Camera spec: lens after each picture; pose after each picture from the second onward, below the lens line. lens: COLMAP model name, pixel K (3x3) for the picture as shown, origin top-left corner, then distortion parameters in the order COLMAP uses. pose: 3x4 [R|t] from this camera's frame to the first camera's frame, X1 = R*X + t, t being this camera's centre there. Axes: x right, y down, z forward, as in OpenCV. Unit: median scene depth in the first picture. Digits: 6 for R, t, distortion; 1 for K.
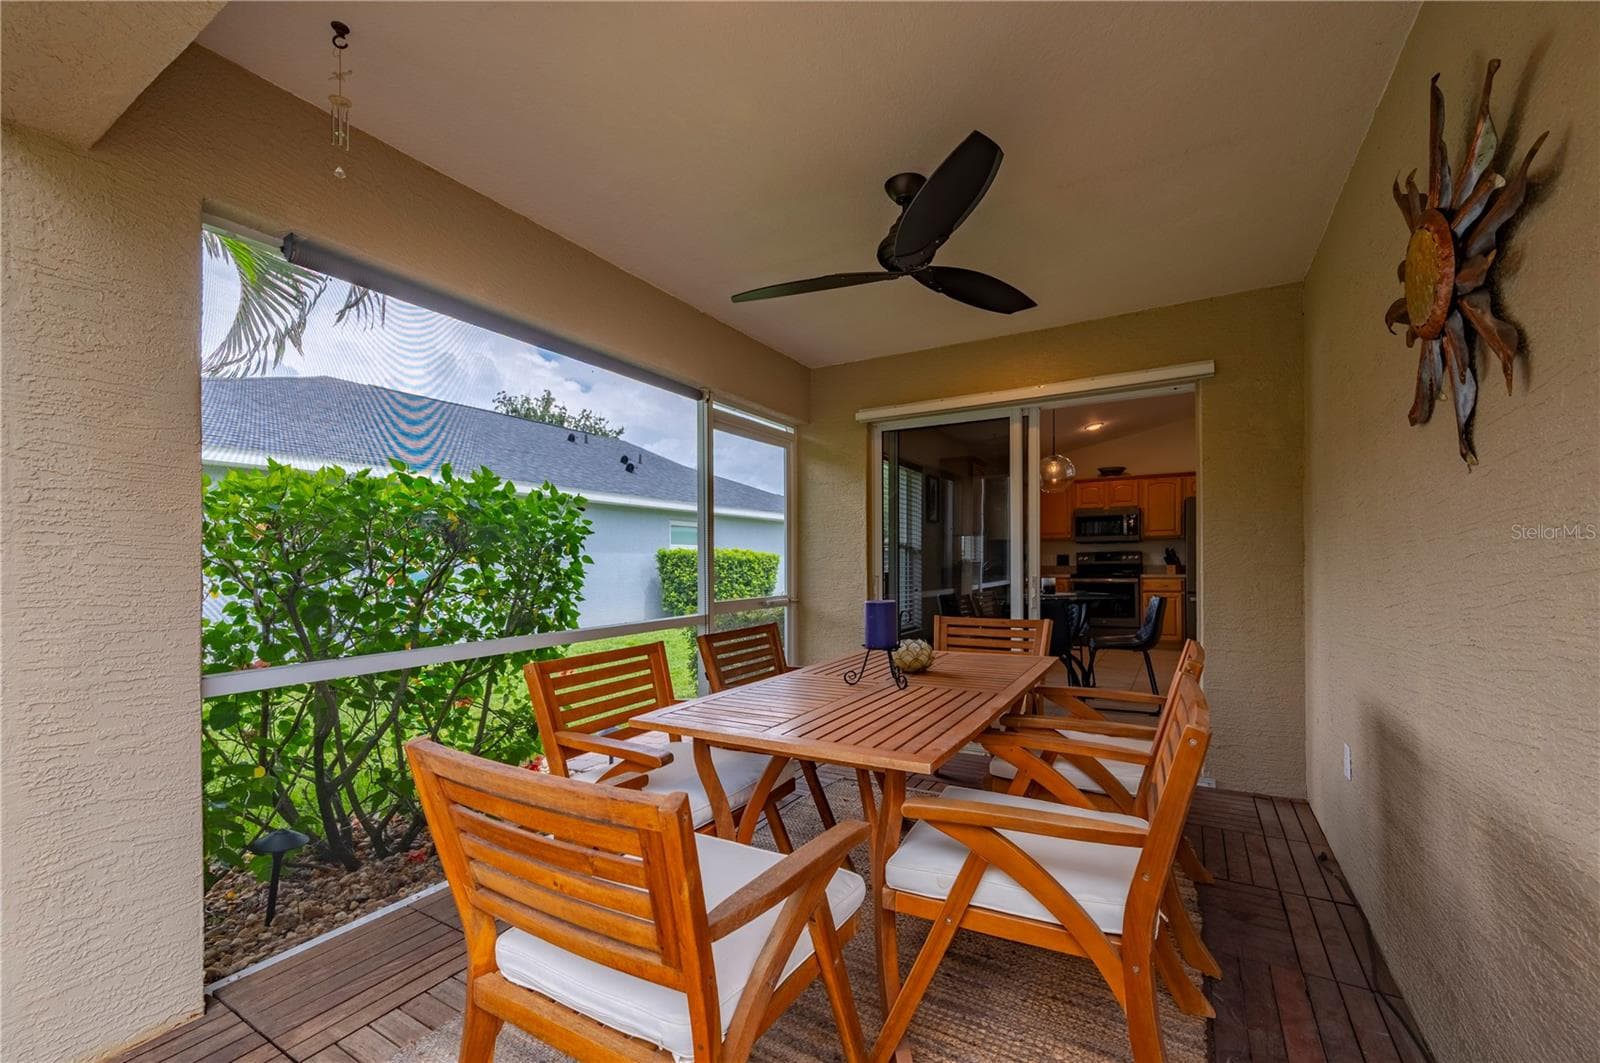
lens RADIAL K [[612.9, 0, 798.1], [0, 612.9, 555.6], [0, 0, 1]] dist [0.000656, 0.000070]
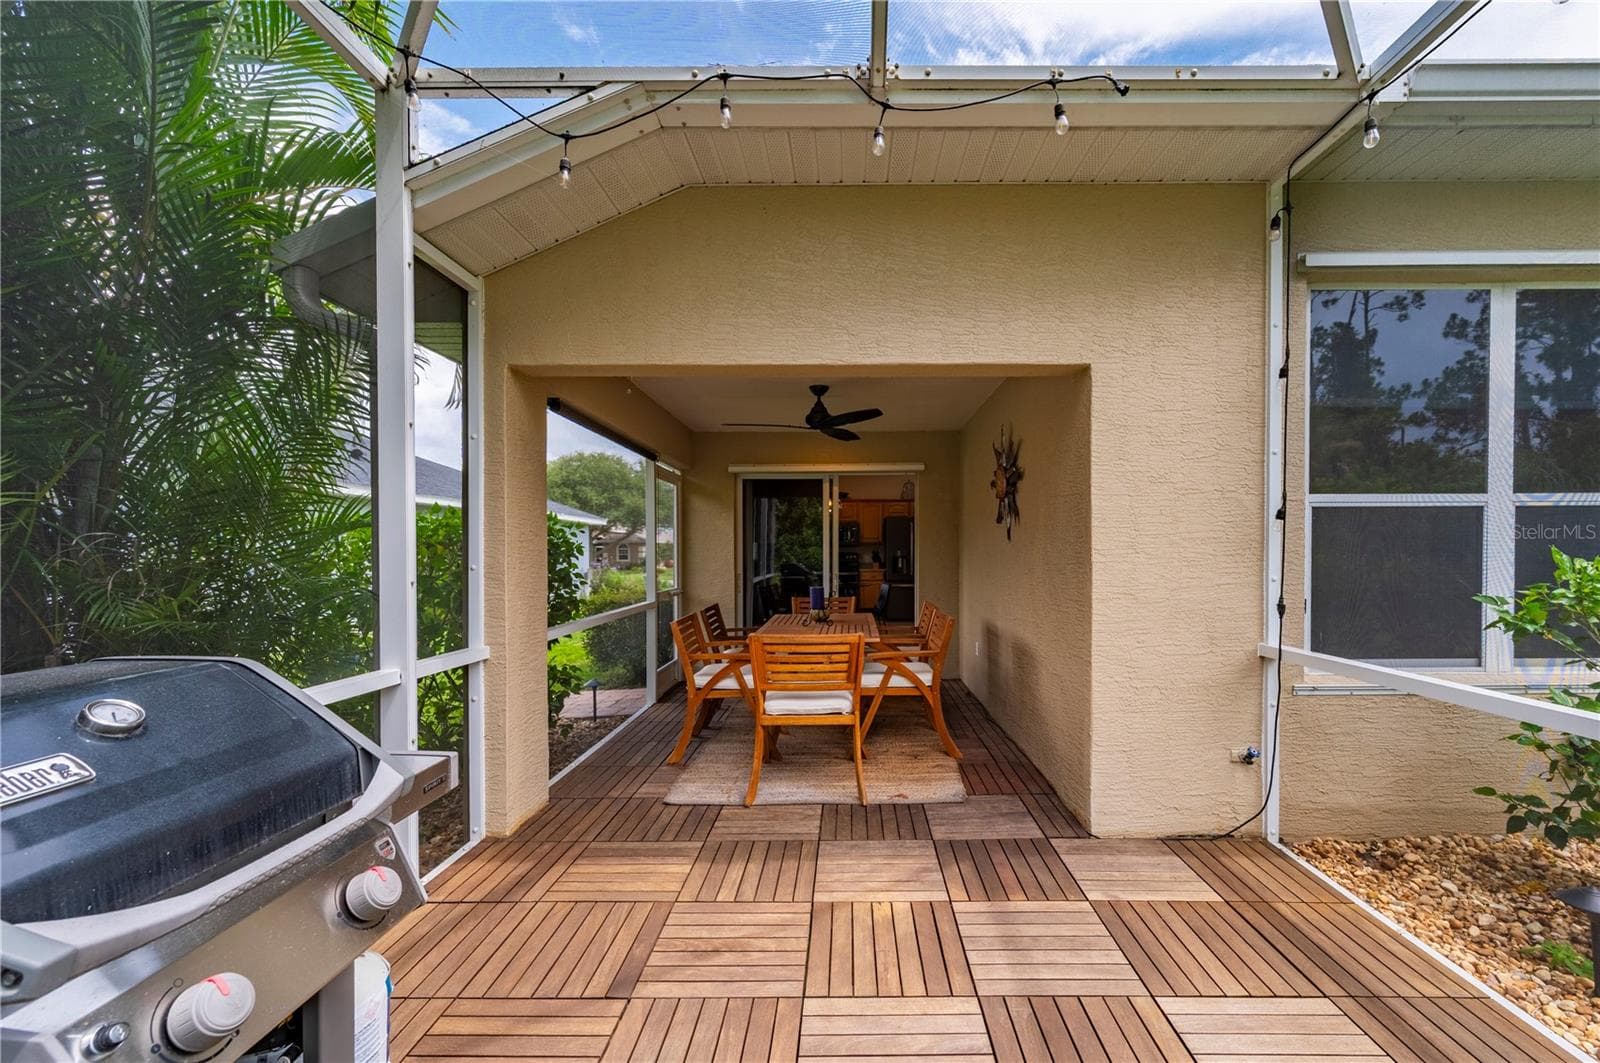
lens RADIAL K [[664.8, 0, 804.6], [0, 664.8, 543.2], [0, 0, 1]] dist [0.000271, 0.000019]
pose [[0.876122, 0.007730, 0.482028, -0.616743], [-0.005904, 0.999968, -0.005306, -0.041381], [-0.482054, 0.001803, 0.876140, -0.618905]]
